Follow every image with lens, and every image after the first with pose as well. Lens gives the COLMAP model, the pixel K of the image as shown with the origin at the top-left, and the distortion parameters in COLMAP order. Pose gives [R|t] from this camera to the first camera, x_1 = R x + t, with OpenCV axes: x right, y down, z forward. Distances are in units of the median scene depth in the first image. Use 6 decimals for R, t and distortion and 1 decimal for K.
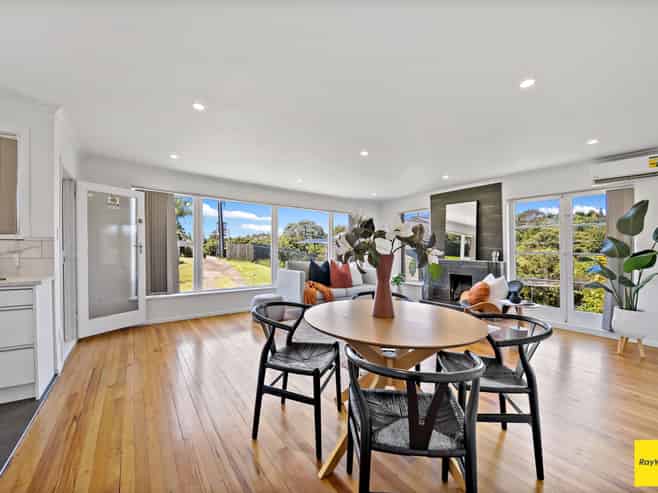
lens RADIAL K [[267.4, 0, 332.0], [0, 267.4, 249.1], [0, 0, 1]] dist [-0.016749, -0.000195]
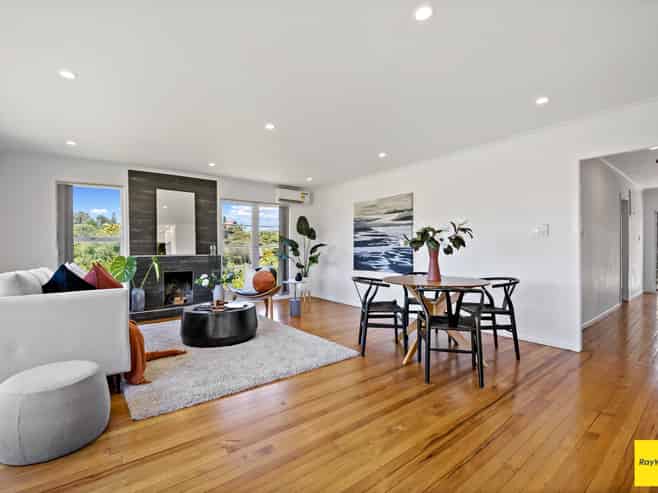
lens RADIAL K [[291.1, 0, 328.5], [0, 291.1, 246.7], [0, 0, 1]] dist [0.003914, -0.000338]
pose [[0.002949, -0.005088, 0.999983, -0.538491], [-0.002001, 0.999985, 0.005093, 0.007302], [-0.999994, -0.002016, 0.002939, 0.543971]]
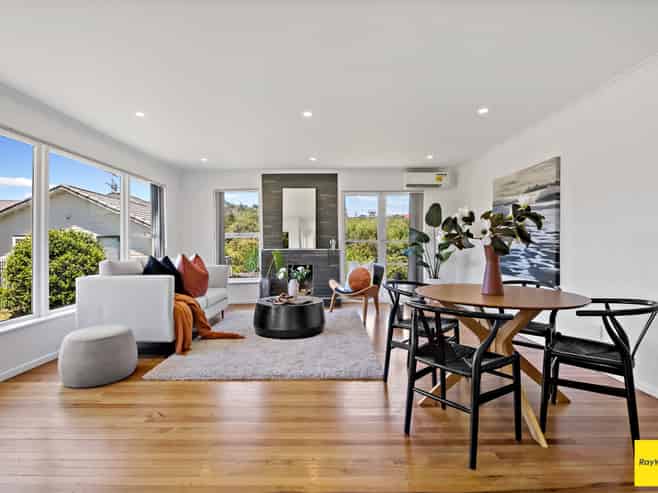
lens RADIAL K [[332.1, 0, 328.8], [0, 332.1, 242.1], [0, 0, 1]] dist [0.024085, -0.000398]
pose [[0.595032, -0.010140, 0.803638, -0.434167], [0.002844, 0.999941, 0.010512, 0.004573], [-0.803697, -0.003970, 0.595026, 0.248616]]
